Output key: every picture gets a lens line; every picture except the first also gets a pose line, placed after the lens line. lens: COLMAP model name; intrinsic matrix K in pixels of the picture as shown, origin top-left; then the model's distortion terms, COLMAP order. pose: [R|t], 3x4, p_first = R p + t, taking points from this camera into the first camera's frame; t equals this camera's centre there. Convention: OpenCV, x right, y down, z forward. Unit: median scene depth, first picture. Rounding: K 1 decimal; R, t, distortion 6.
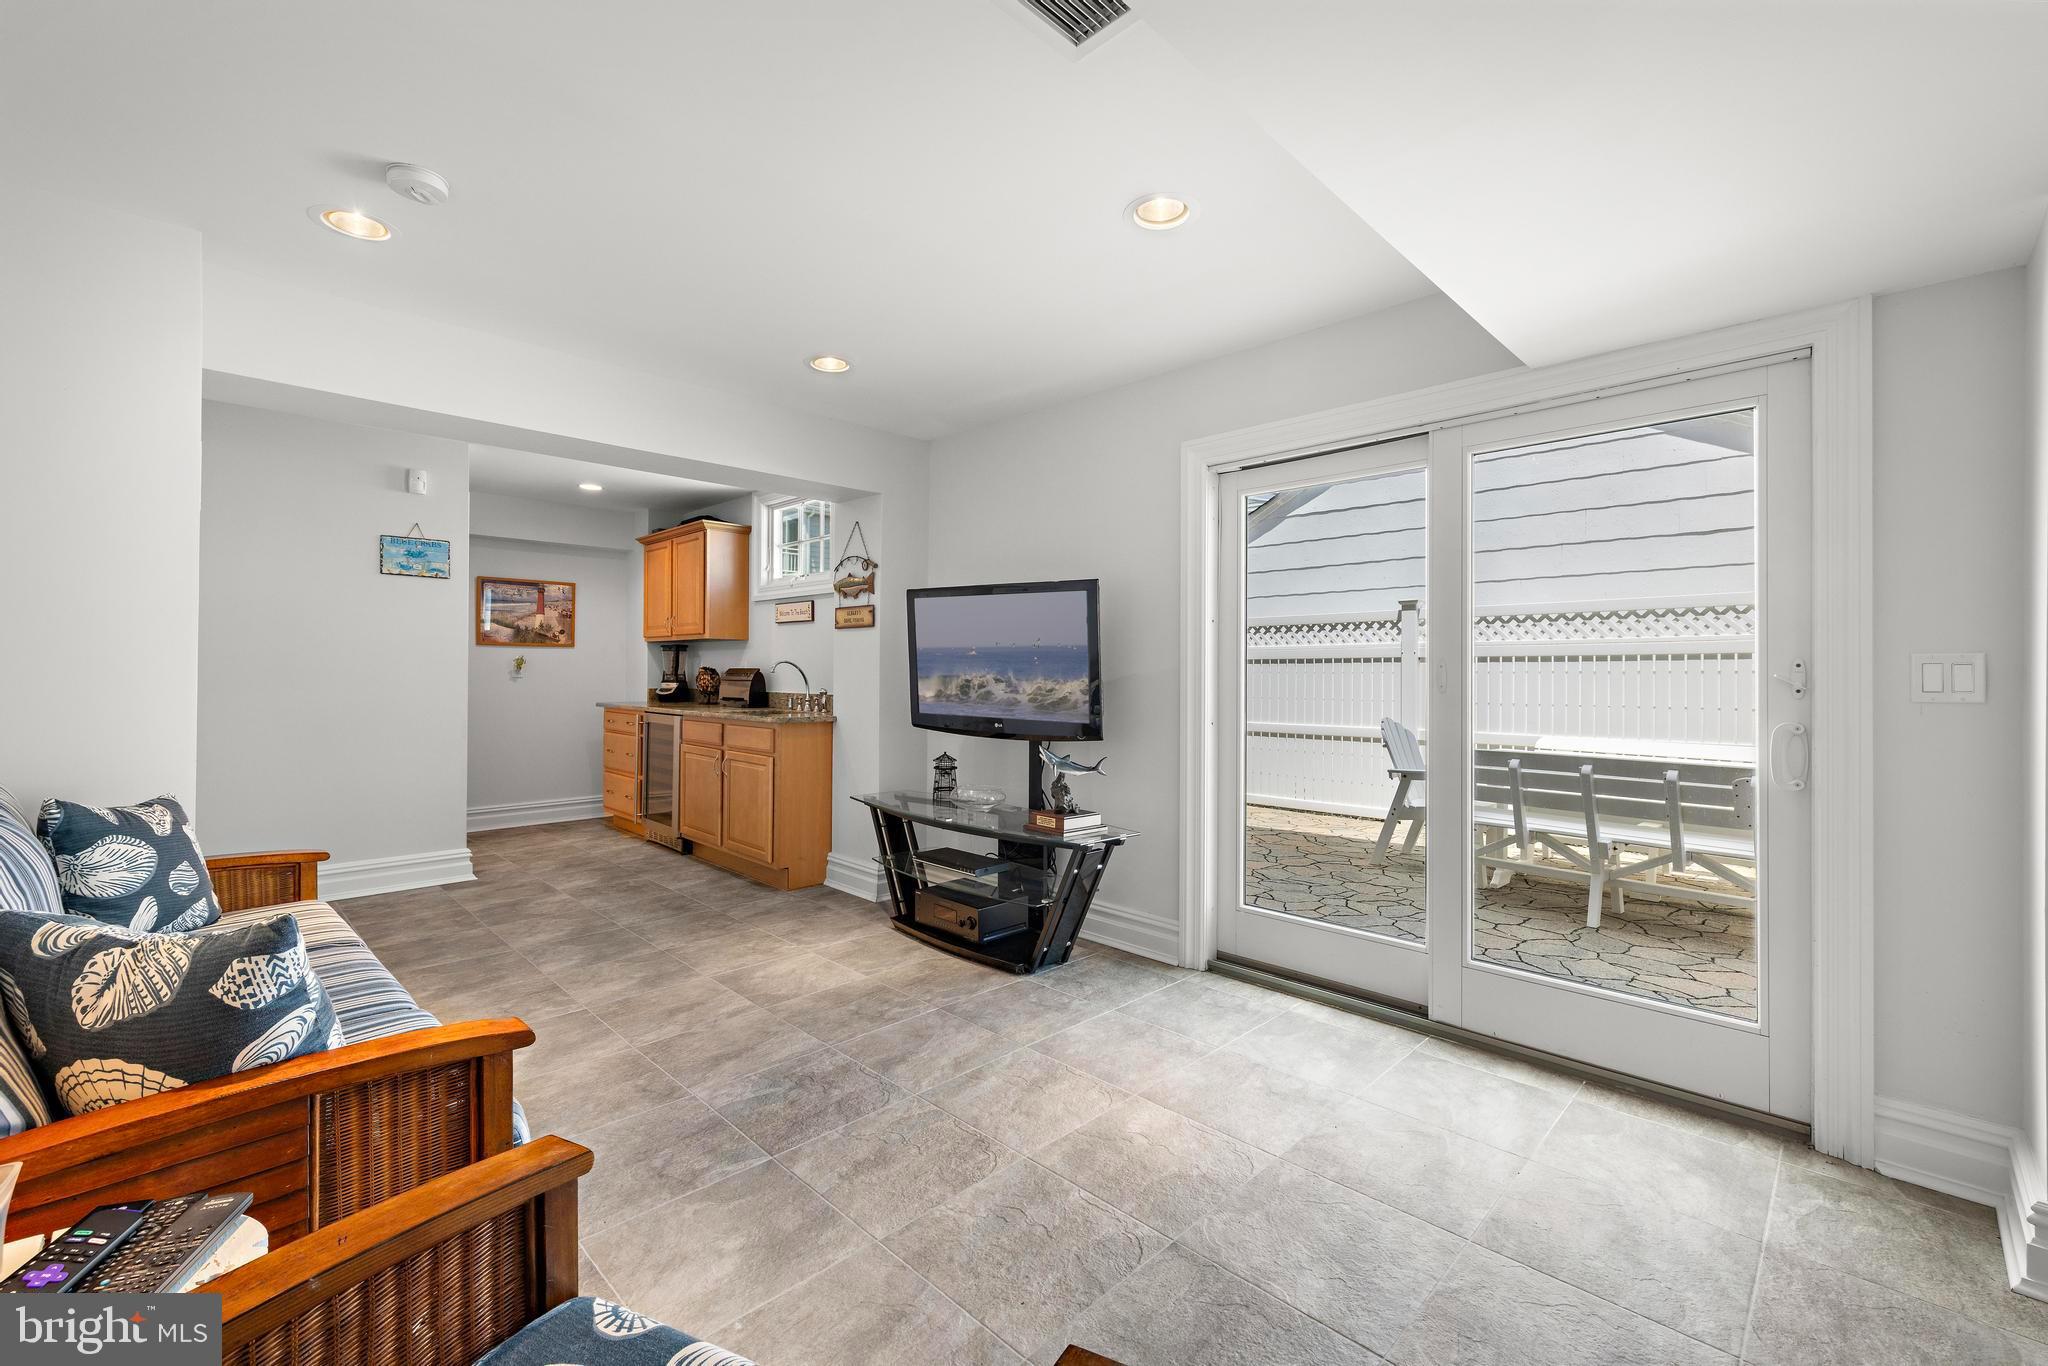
lens RADIAL K [[844.8, 0, 1031.5], [0, 844.8, 671.5], [0, 0, 1]] dist [-0.001334, -0.000124]
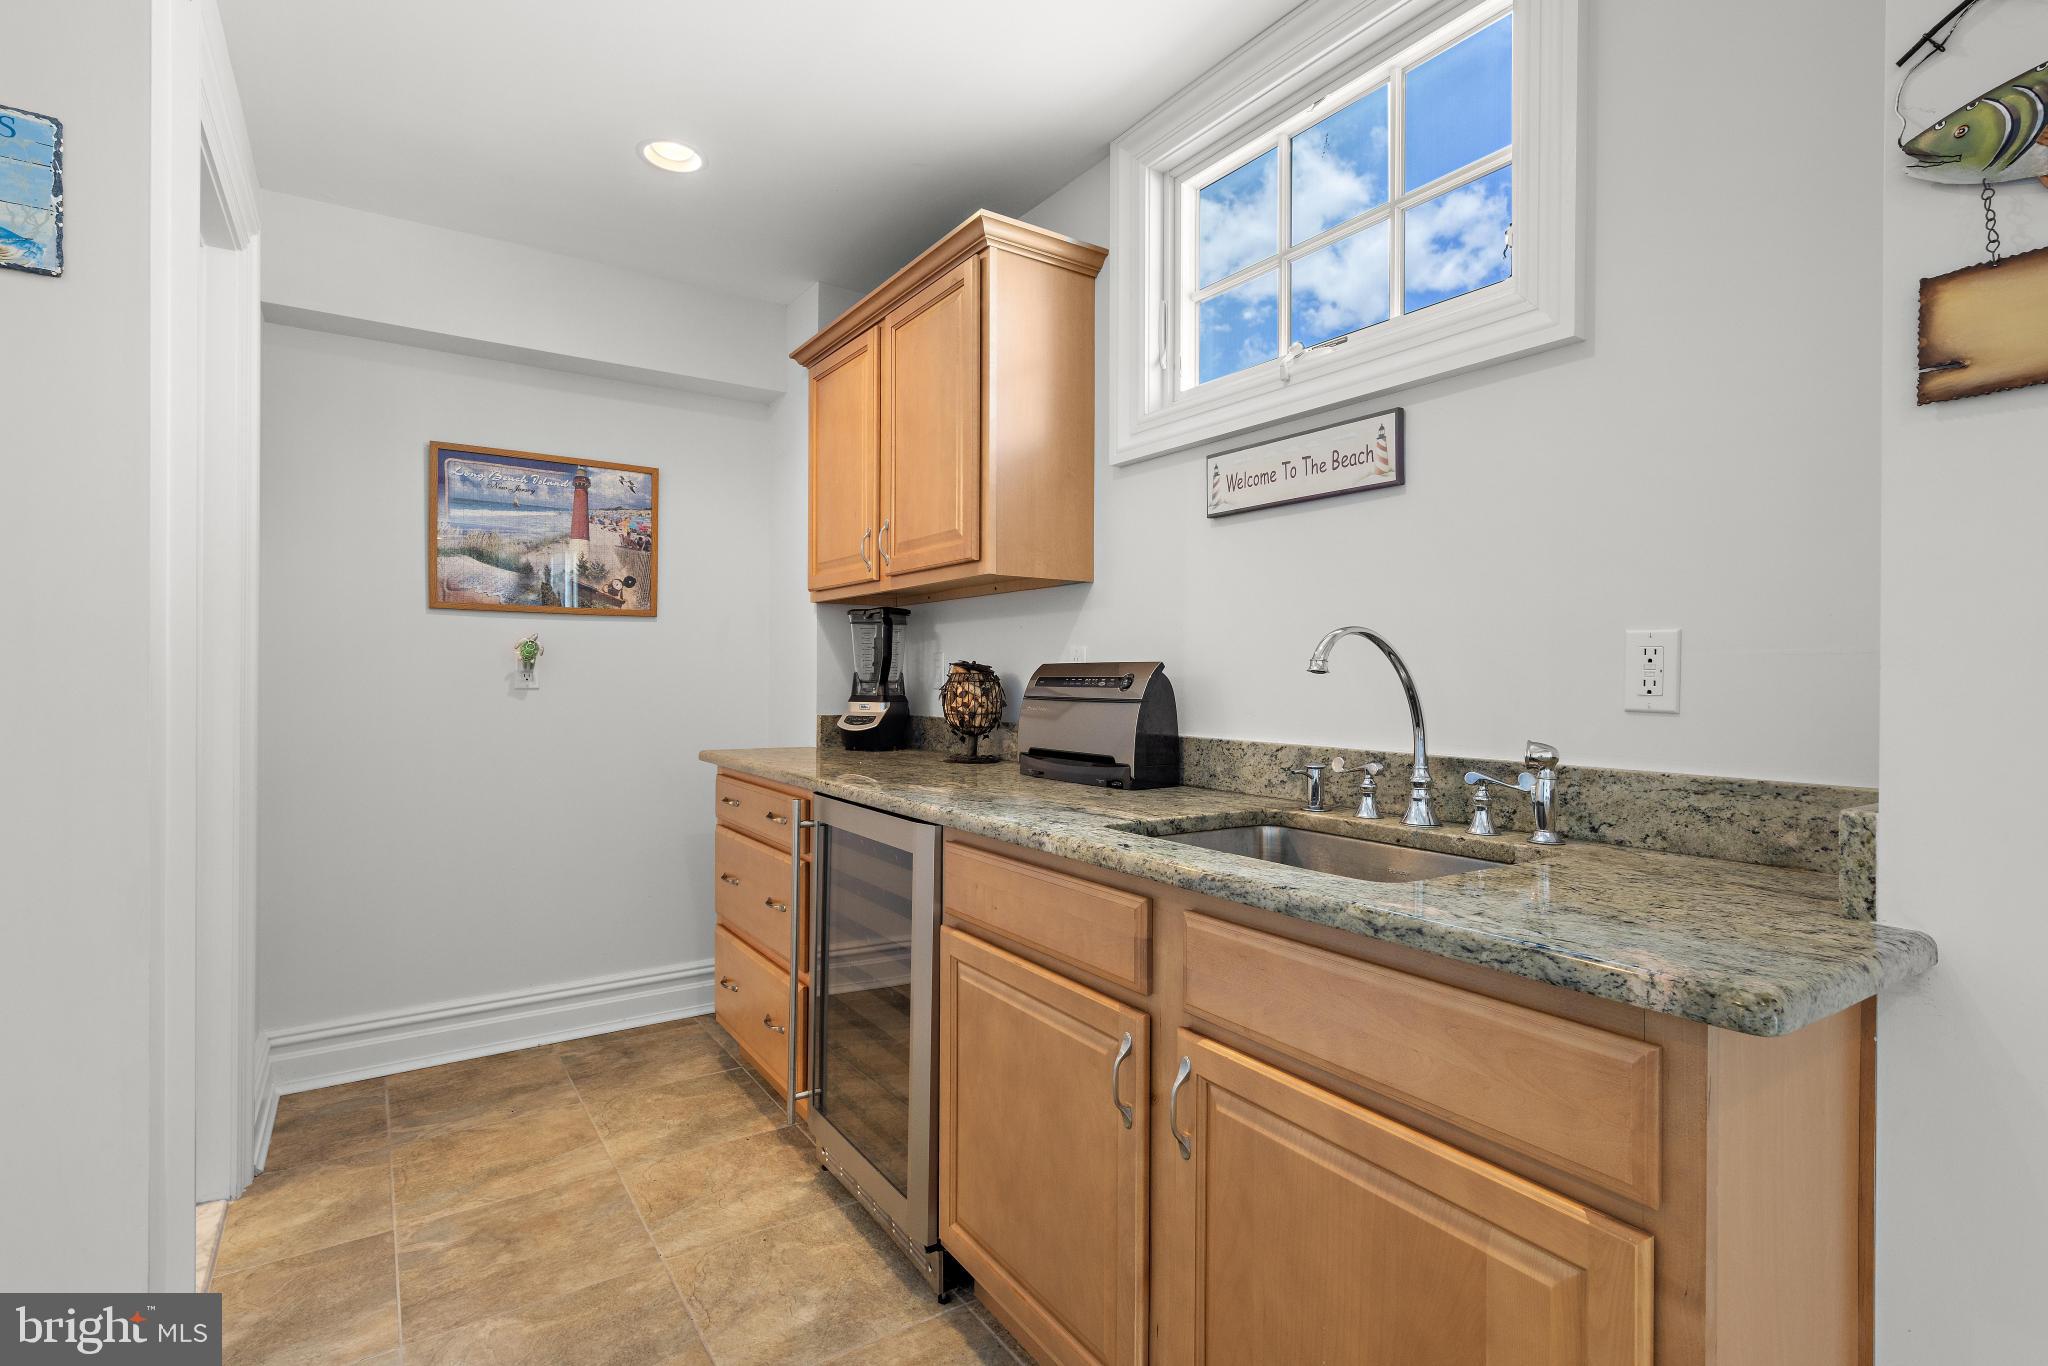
lens RADIAL K [[983.7, 0, 1022.7], [0, 983.7, 680.1], [0, 0, 1]] dist [0.005114, 0.000365]
pose [[0.979421, -0.000020, -0.201826, -0.284857], [0.000190, 1.000000, 0.000823, 0.002521], [0.201826, -0.000844, 0.979421, 0.604052]]
